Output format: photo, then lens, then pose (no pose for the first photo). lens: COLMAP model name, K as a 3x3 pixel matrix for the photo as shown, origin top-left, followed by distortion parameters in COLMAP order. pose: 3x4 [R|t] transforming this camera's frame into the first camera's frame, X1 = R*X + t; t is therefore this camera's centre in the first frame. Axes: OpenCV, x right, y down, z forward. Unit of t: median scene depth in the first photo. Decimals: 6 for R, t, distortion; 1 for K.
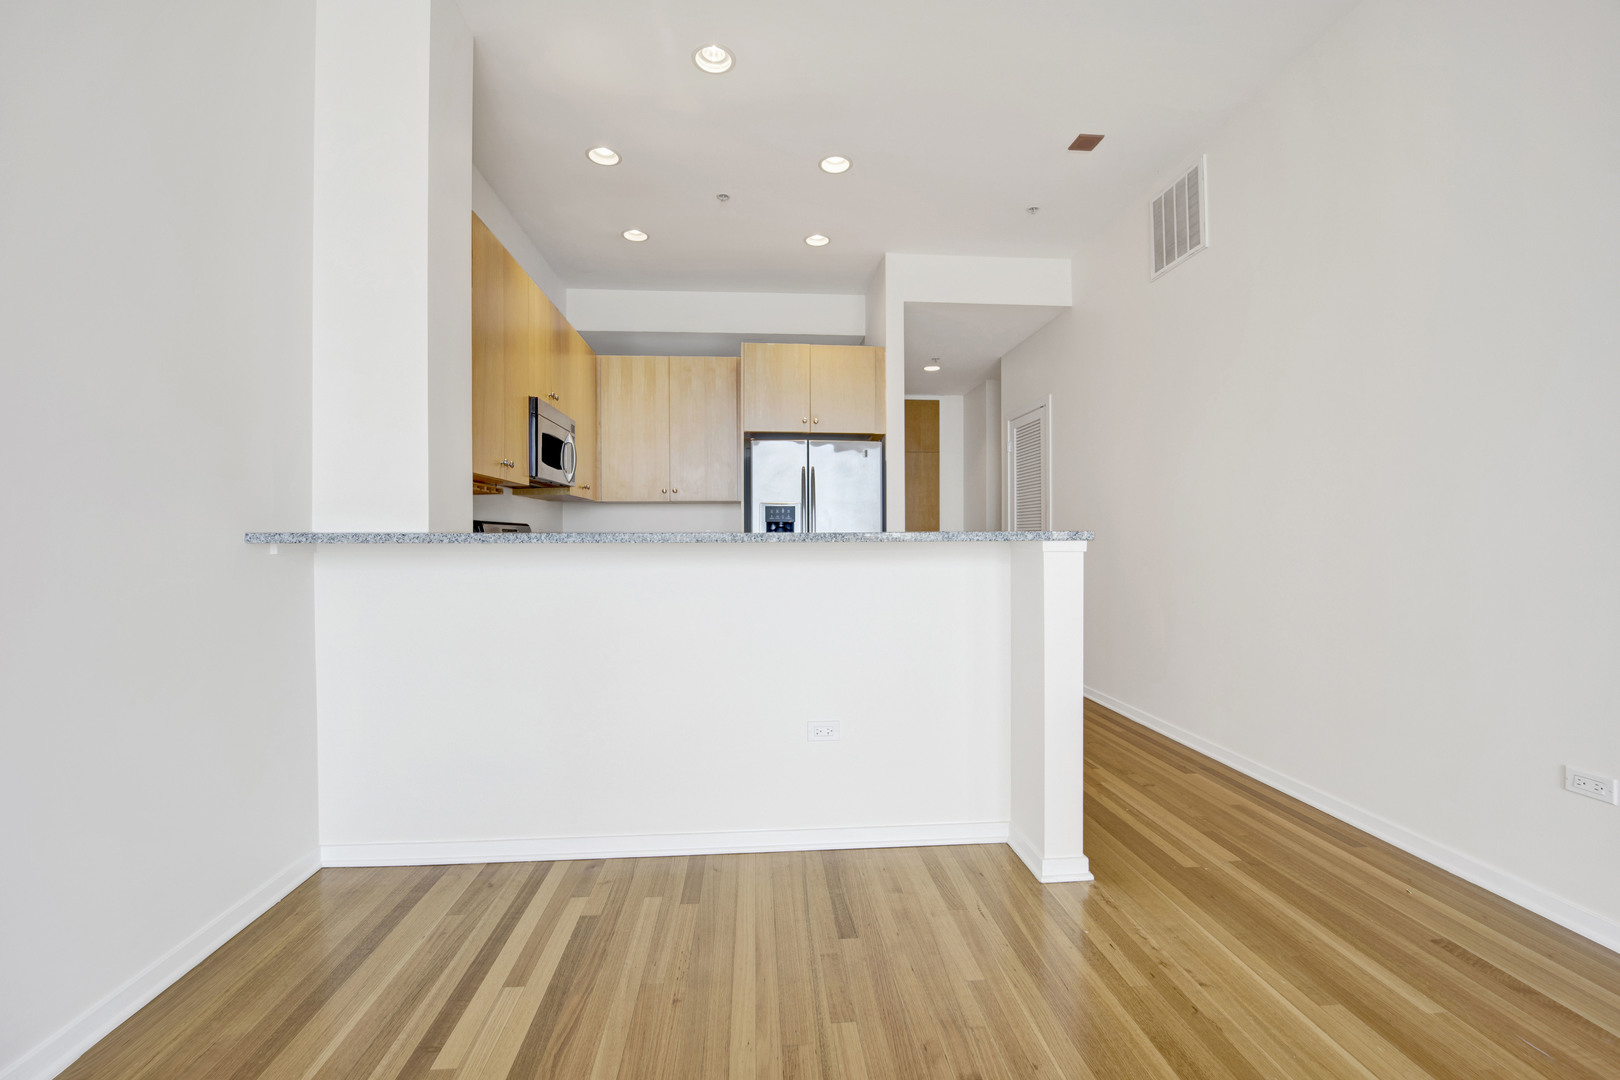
lens RADIAL K [[684.8, 0, 810.1], [0, 684.8, 535.5], [0, 0, 1]] dist [-0.003143, -0.000182]
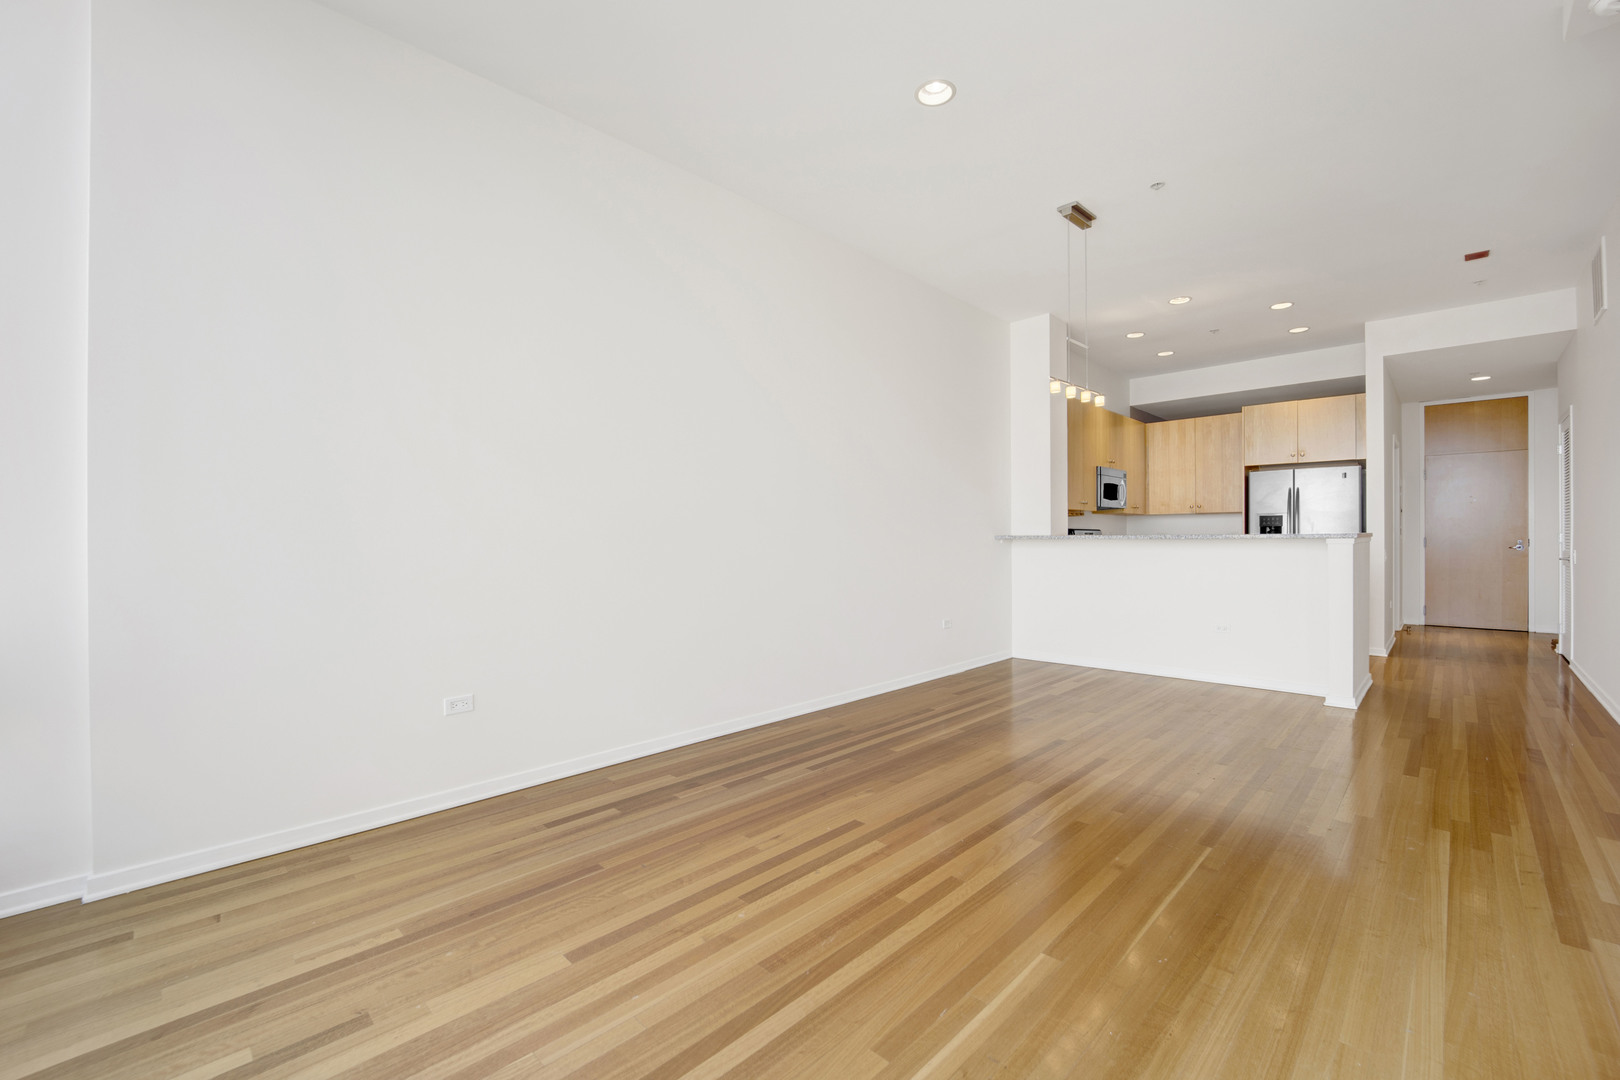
lens RADIAL K [[693.5, 0, 811.1], [0, 693.5, 535.8], [0, 0, 1]] dist [-0.001110, -0.000290]
pose [[0.667172, -0.000265, -0.744904, 0.418971], [0.002771, 0.999994, 0.002127, -0.005641], [0.744899, -0.003483, 0.667168, -0.751715]]
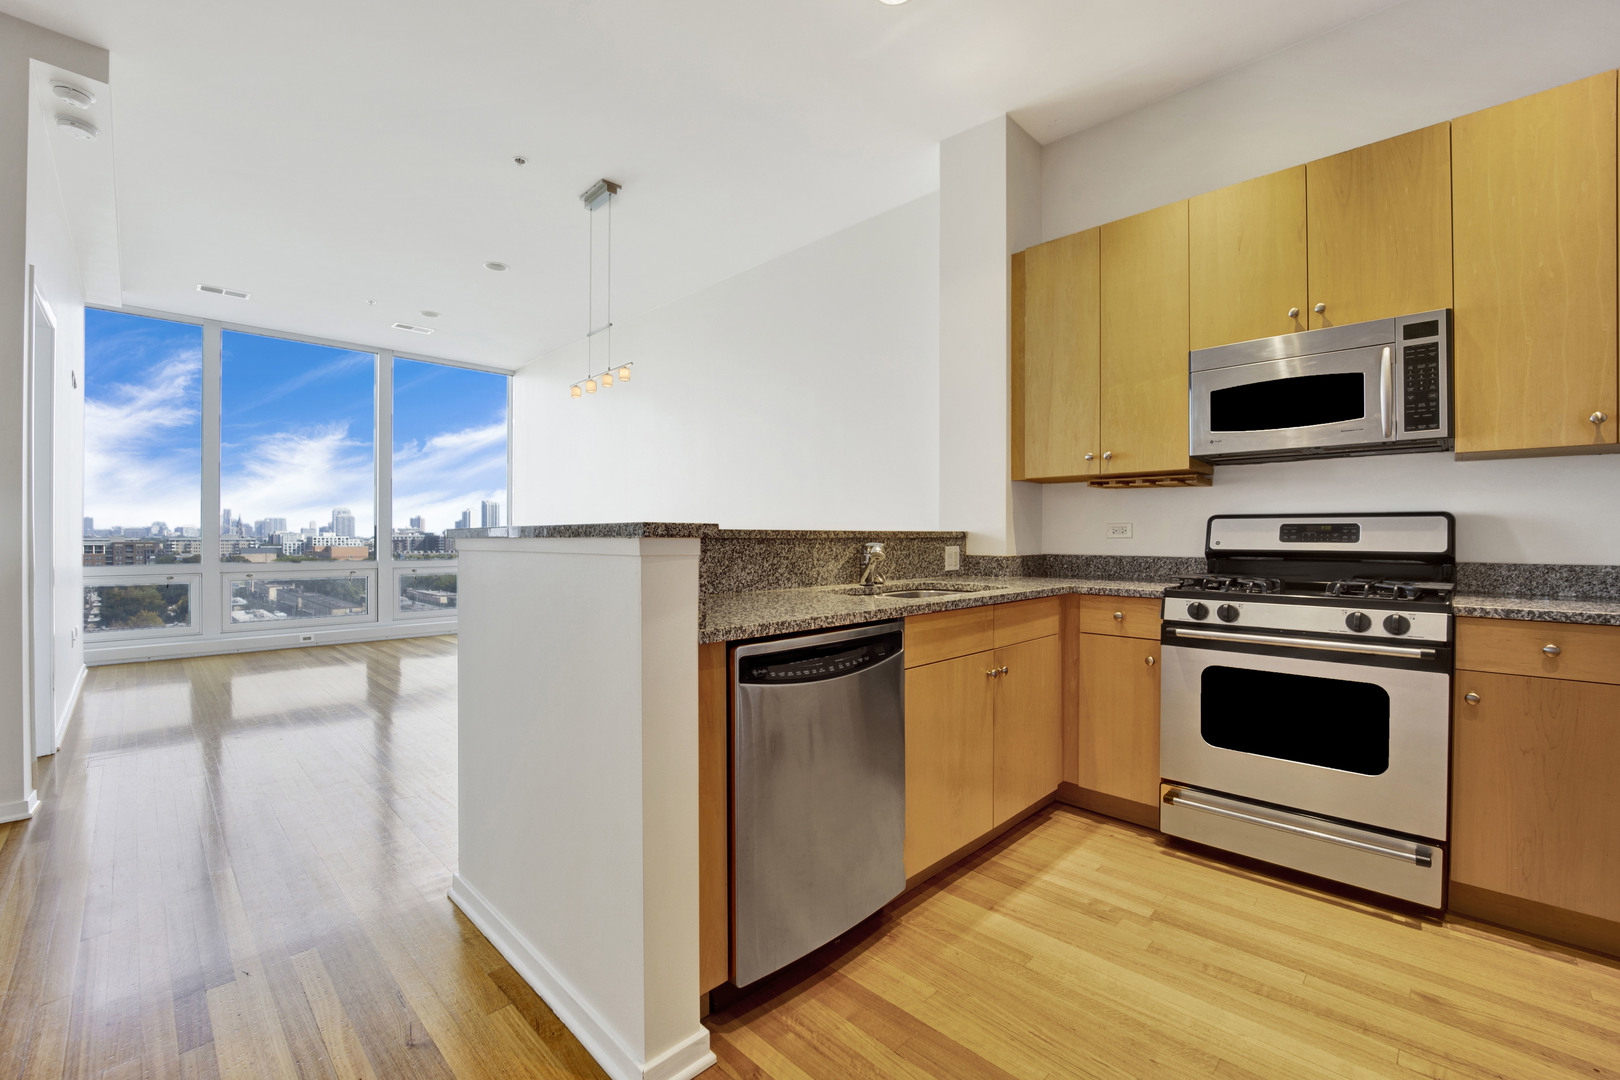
lens RADIAL K [[669.6, 0, 826.2], [0, 669.6, 538.1], [0, 0, 1]] dist [-0.029549, -0.000006]
pose [[-0.739929, 0.004215, -0.672672, 0.306043], [0.004122, 0.999990, 0.001732, 0.001578], [0.672672, -0.001491, -0.739939, 0.983618]]
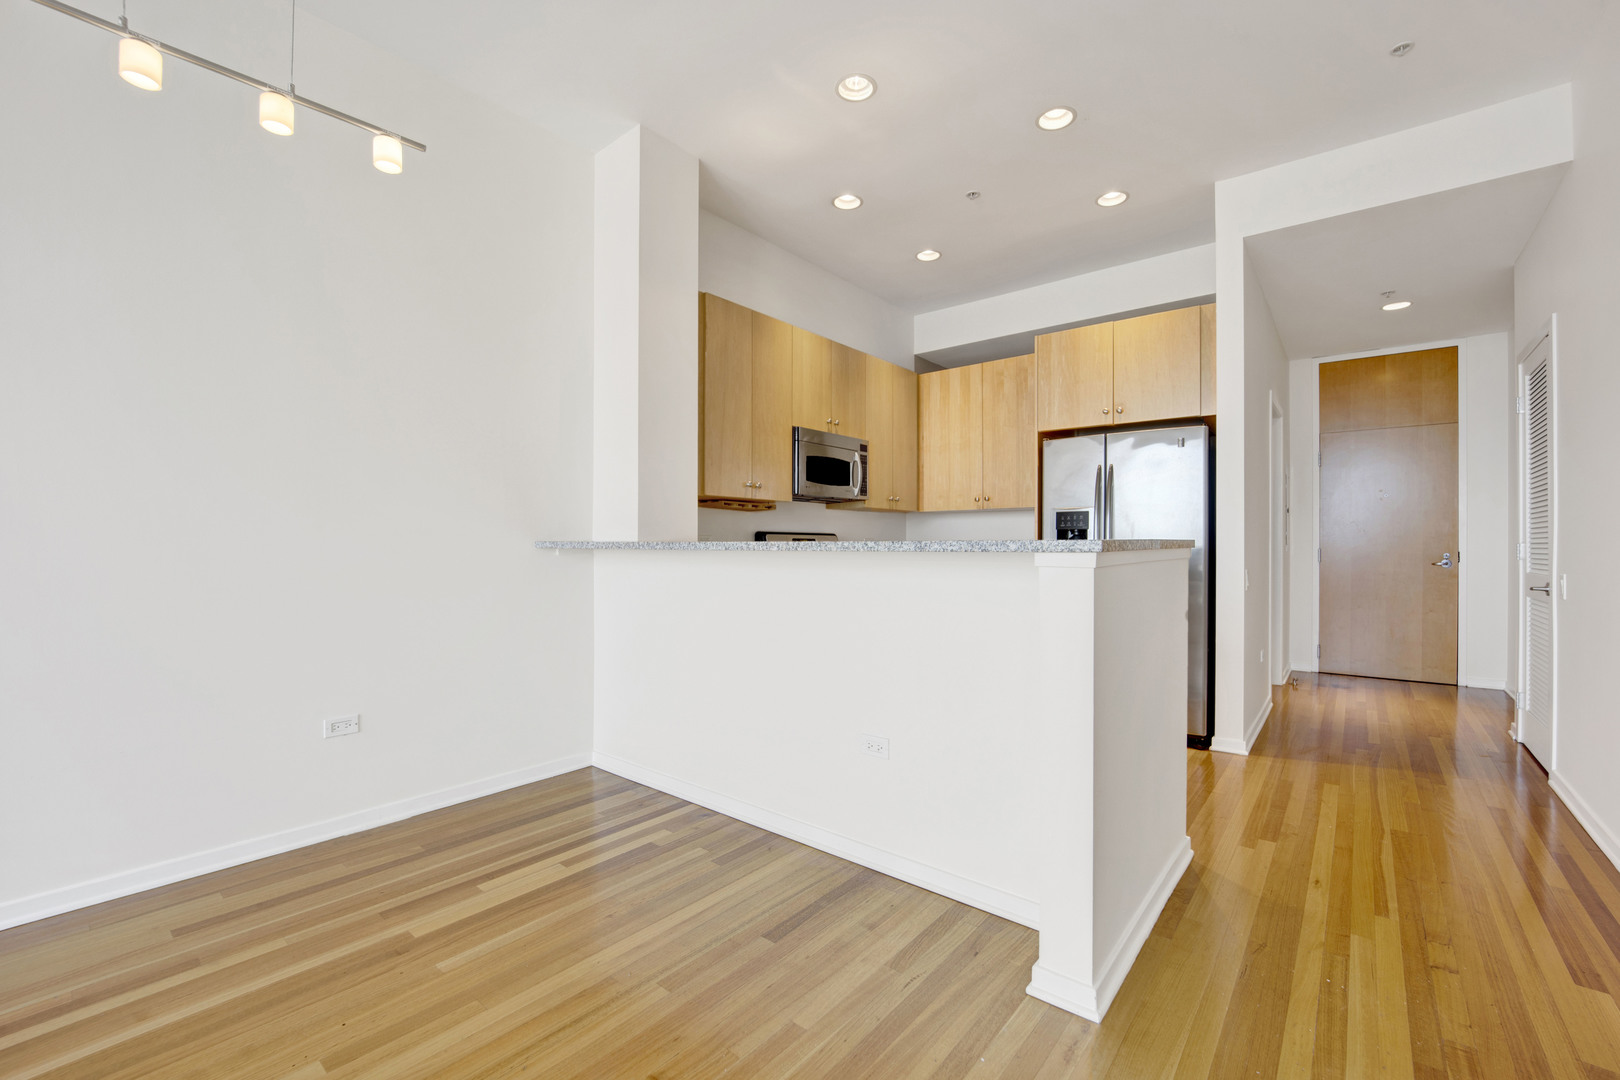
lens RADIAL K [[681.0, 0, 809.4], [0, 681.0, 543.1], [0, 0, 1]] dist [-0.006342, -0.000354]
pose [[0.715368, 0.001702, -0.698746, 0.339405], [-0.002228, 0.999998, 0.000155, -0.001034], [0.698745, 0.001446, 0.715370, 0.133399]]
